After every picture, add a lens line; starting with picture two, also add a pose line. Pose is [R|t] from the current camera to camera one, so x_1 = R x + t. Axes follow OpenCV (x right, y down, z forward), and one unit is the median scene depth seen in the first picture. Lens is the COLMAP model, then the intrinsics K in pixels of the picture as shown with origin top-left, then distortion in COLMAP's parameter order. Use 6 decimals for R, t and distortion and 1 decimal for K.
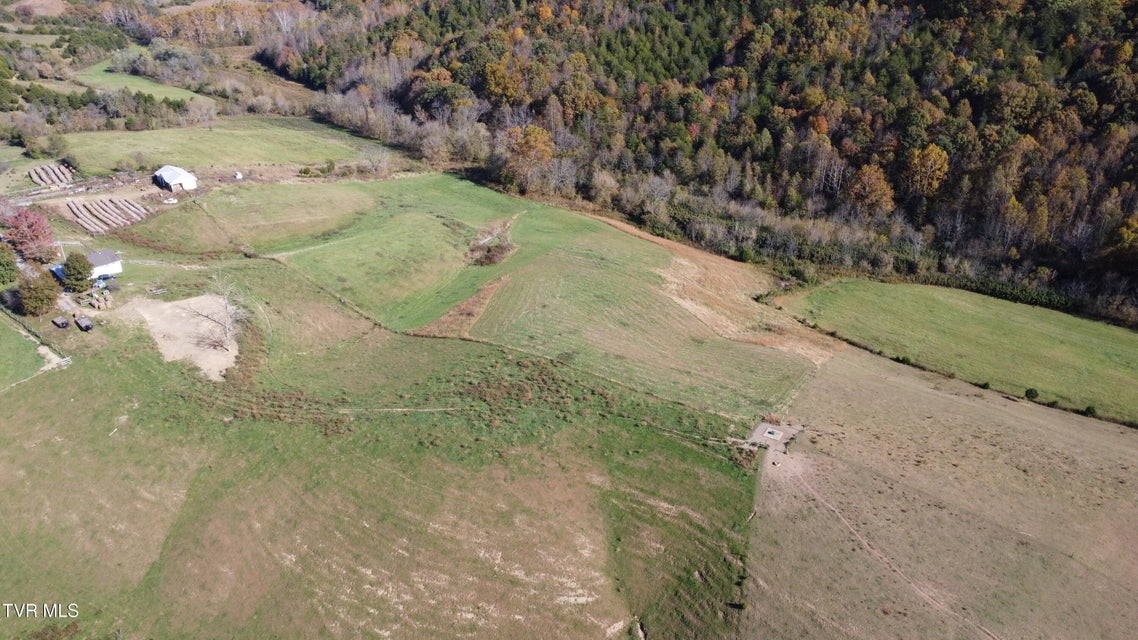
lens RADIAL K [[848.4, 0, 567.7], [0, 848.4, 317.6], [0, 0, 1]] dist [-0.143137, 0.207315]
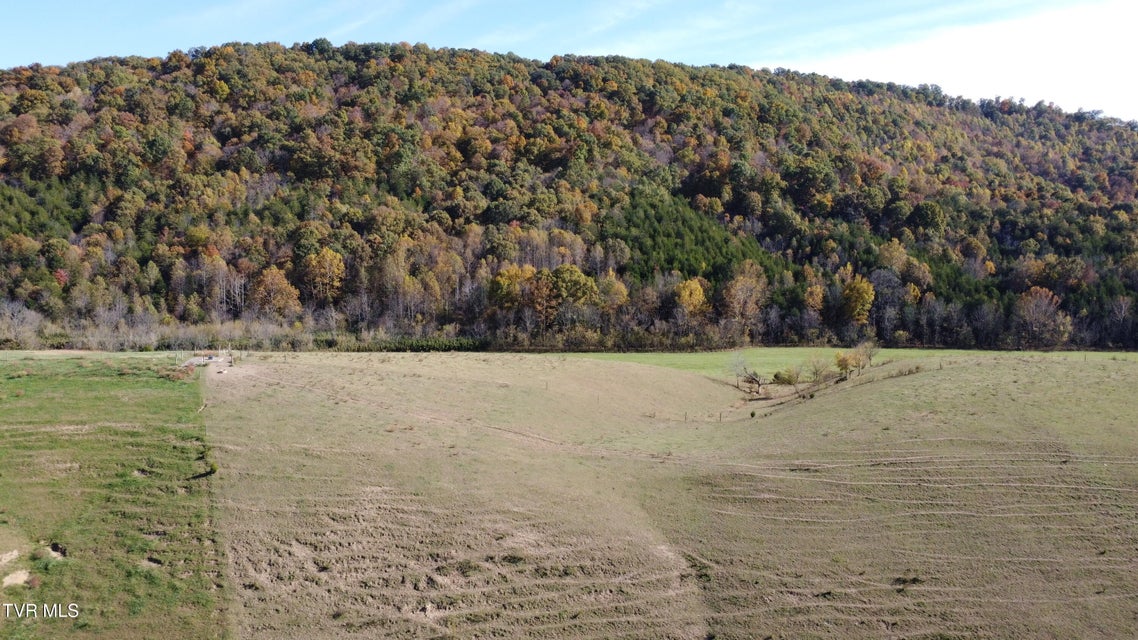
lens RADIAL K [[848.4, 0, 566.4], [0, 848.4, 318.0], [0, 0, 1]] dist [-0.143137, 0.207315]
pose [[0.764907, -0.071886, 0.640117, -0.002404], [0.282336, 0.930623, -0.232868, 0.174500], [-0.578967, 0.358851, 0.732136, 0.088409]]
